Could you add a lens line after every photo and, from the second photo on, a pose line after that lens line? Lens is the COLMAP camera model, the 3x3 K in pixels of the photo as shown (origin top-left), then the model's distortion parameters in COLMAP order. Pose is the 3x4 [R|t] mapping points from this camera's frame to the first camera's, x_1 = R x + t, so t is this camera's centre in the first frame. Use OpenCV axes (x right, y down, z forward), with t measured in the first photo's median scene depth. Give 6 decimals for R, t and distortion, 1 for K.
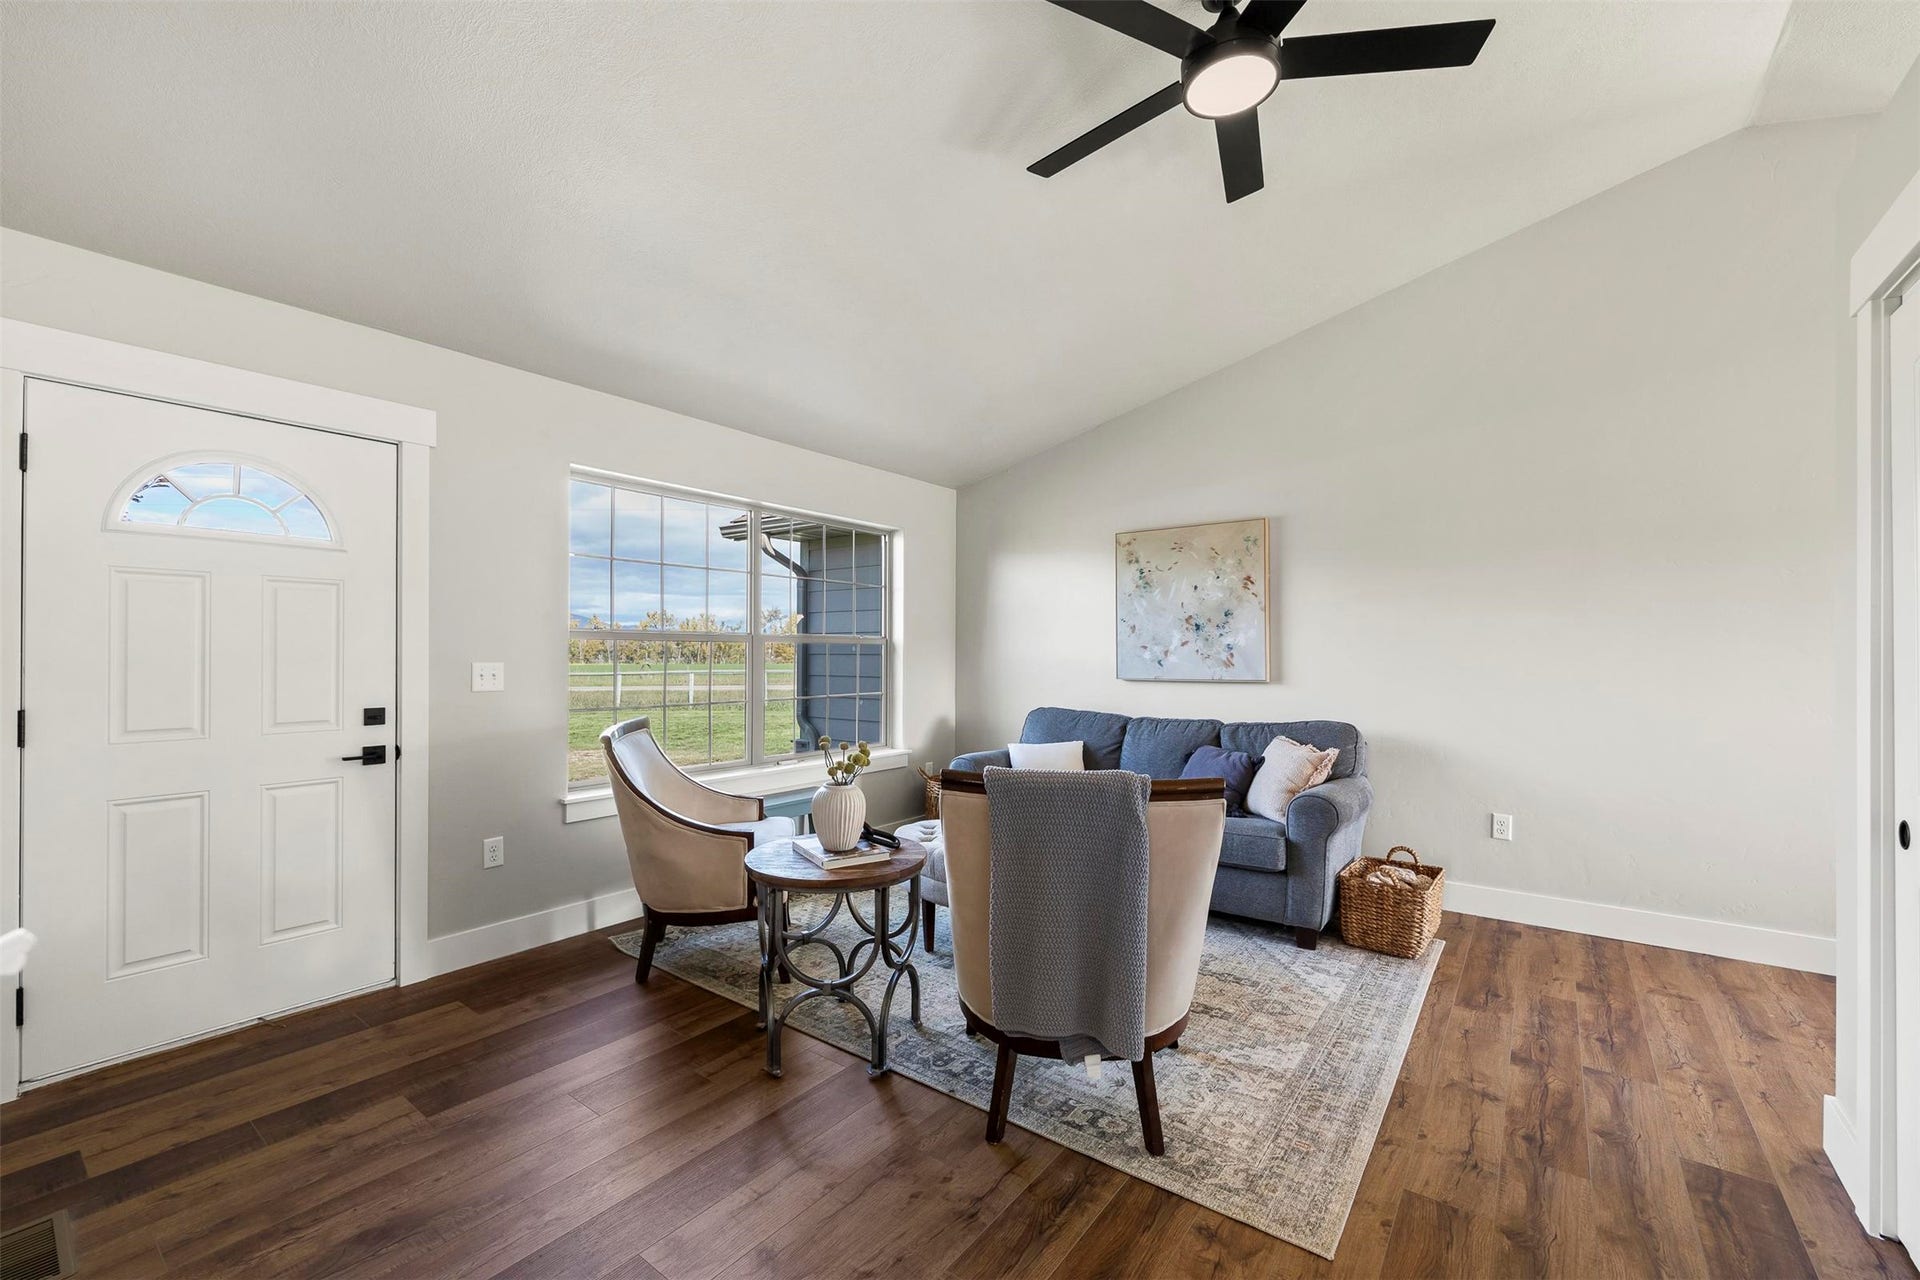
lens RADIAL K [[786.7, 0, 952.0], [0, 786.7, 649.5], [0, 0, 1]] dist [0.000607, 0.000285]
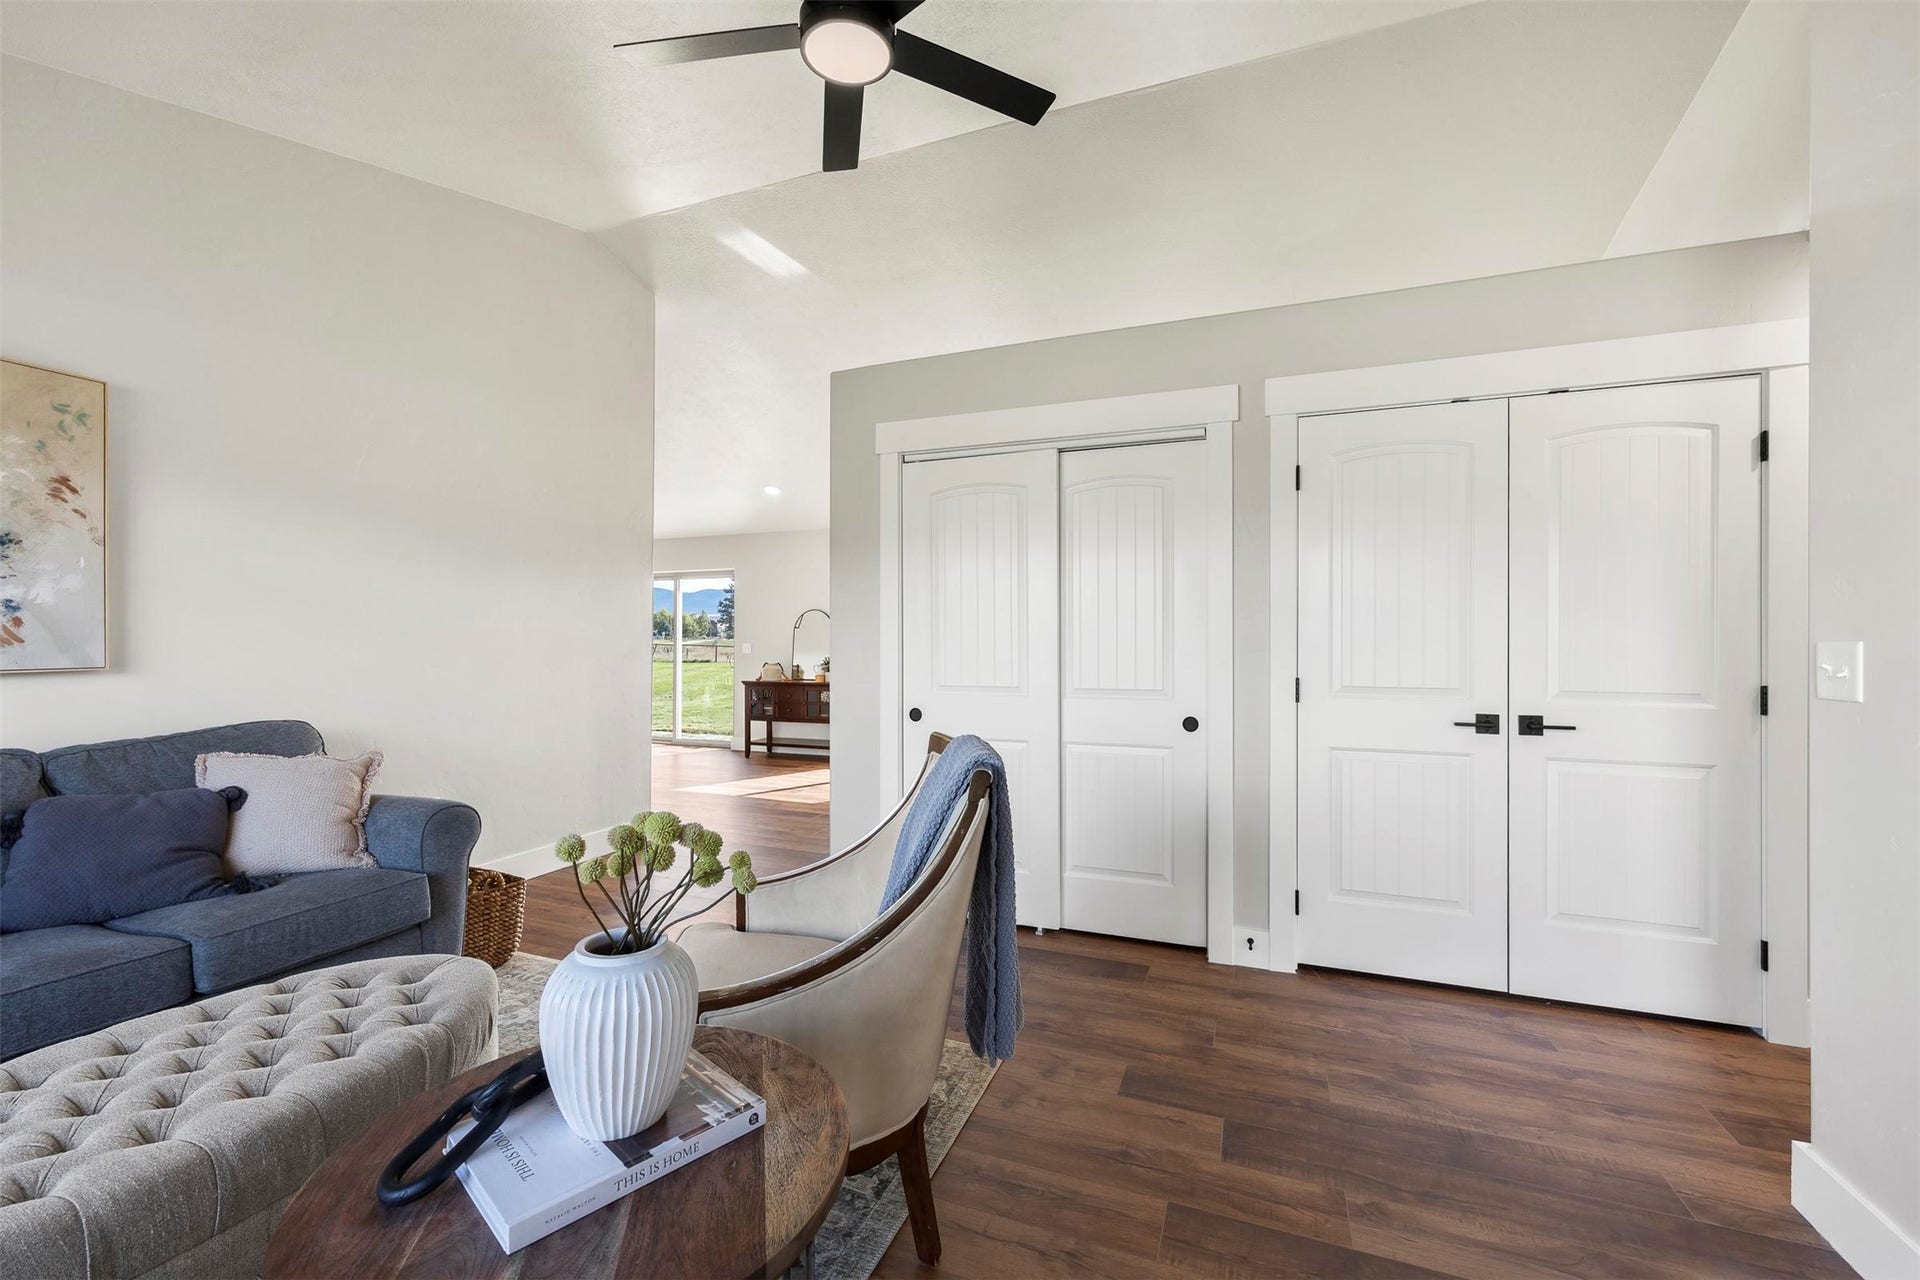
lens RADIAL K [[779.0, 0, 953.7], [0, 779.0, 642.4], [0, 0, 1]] dist [-0.000605, 0.000335]
pose [[-0.274324, -0.001896, 0.961635, -0.308996], [-0.007185, 0.999974, -0.000078, 0.016763], [-0.961610, -0.006931, -0.274331, 0.552581]]
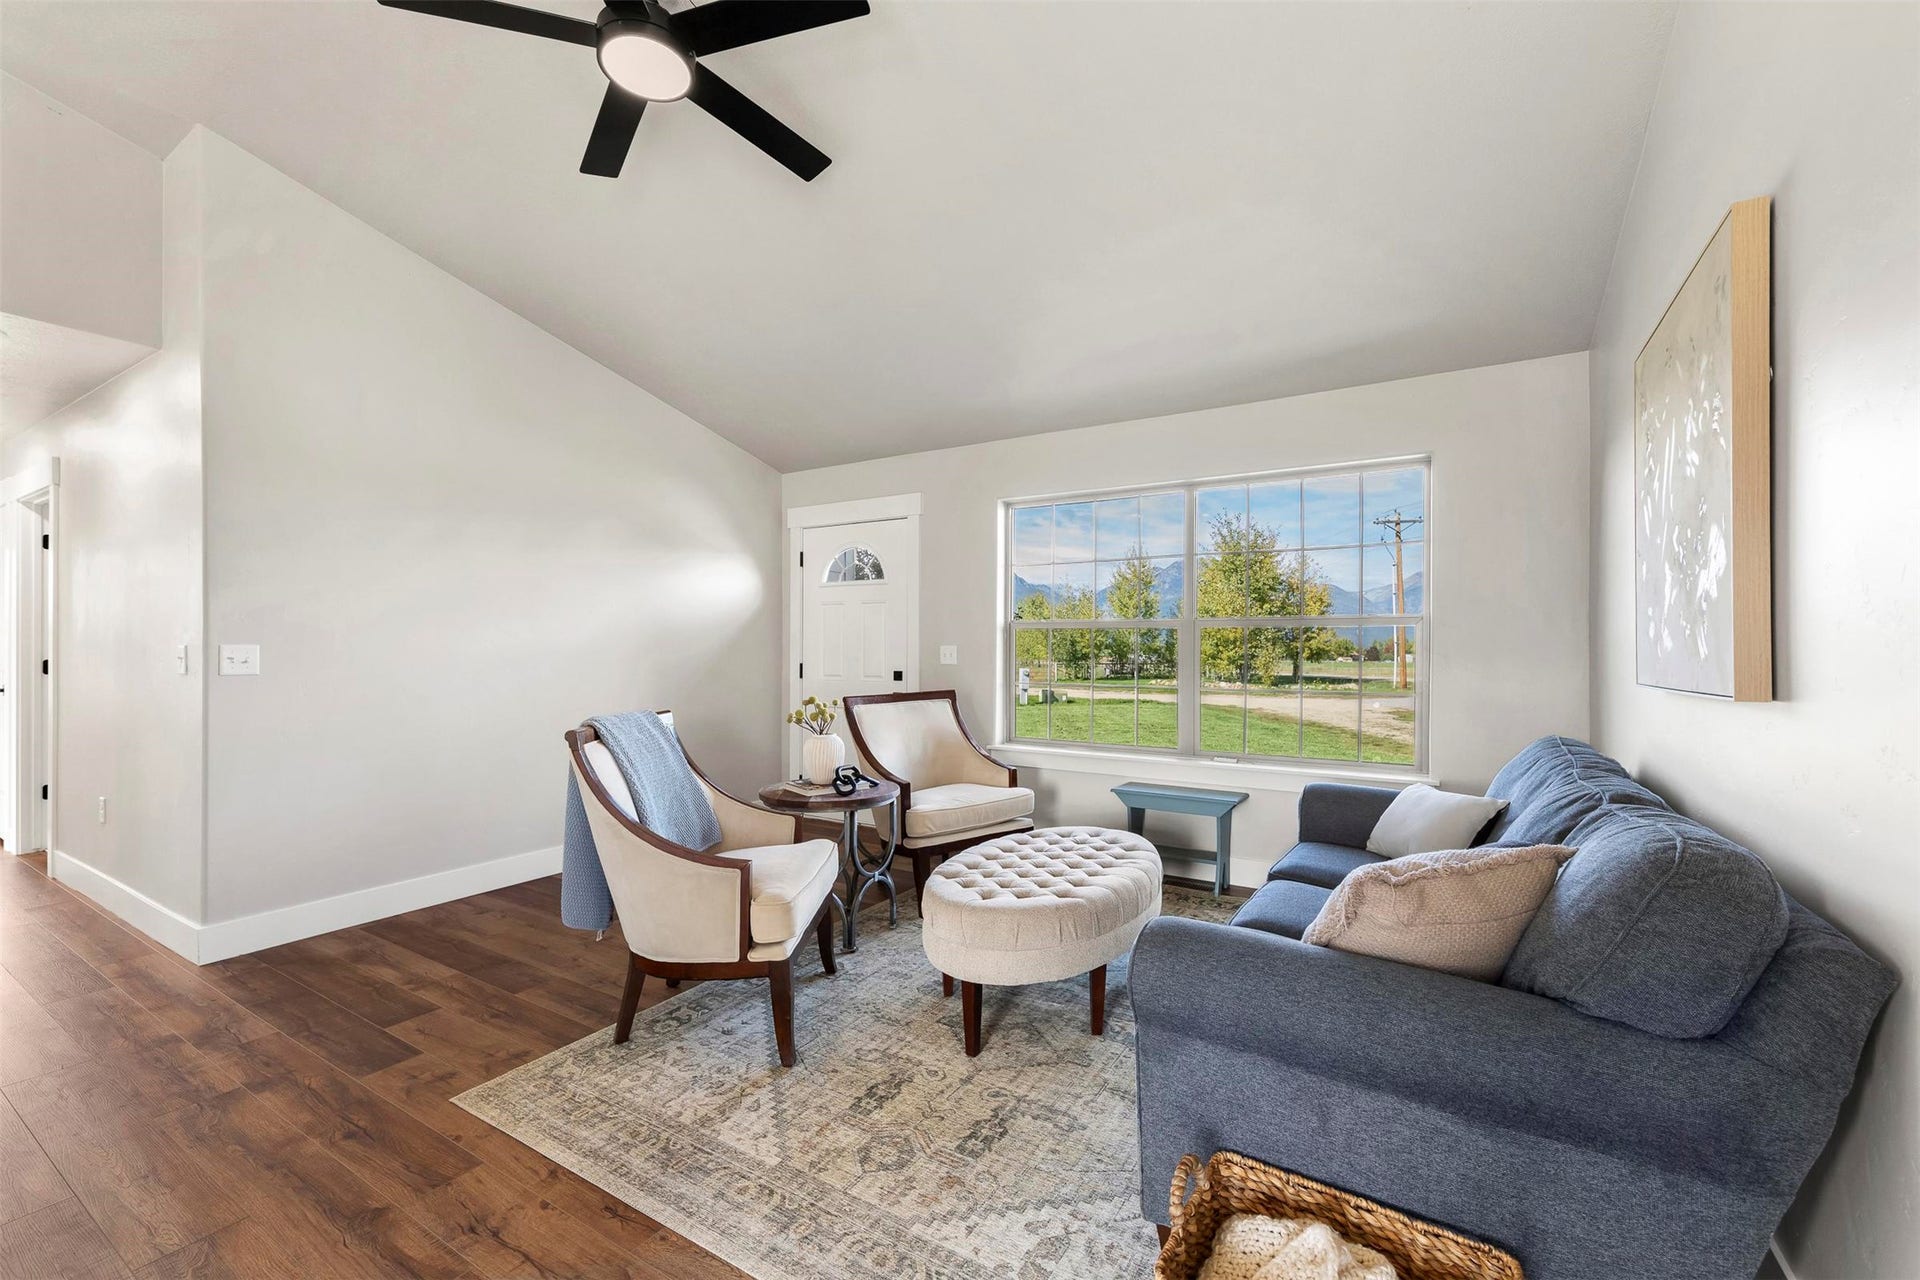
lens RADIAL K [[786.7, 0, 952.0], [0, 786.7, 649.5], [0, 0, 1]] dist [0.000607, 0.000285]
pose [[0.094618, -0.001054, -0.995513, 0.683312], [0.003081, 0.999995, -0.000766, 0.018573], [0.995509, -0.002995, 0.094621, 0.631906]]
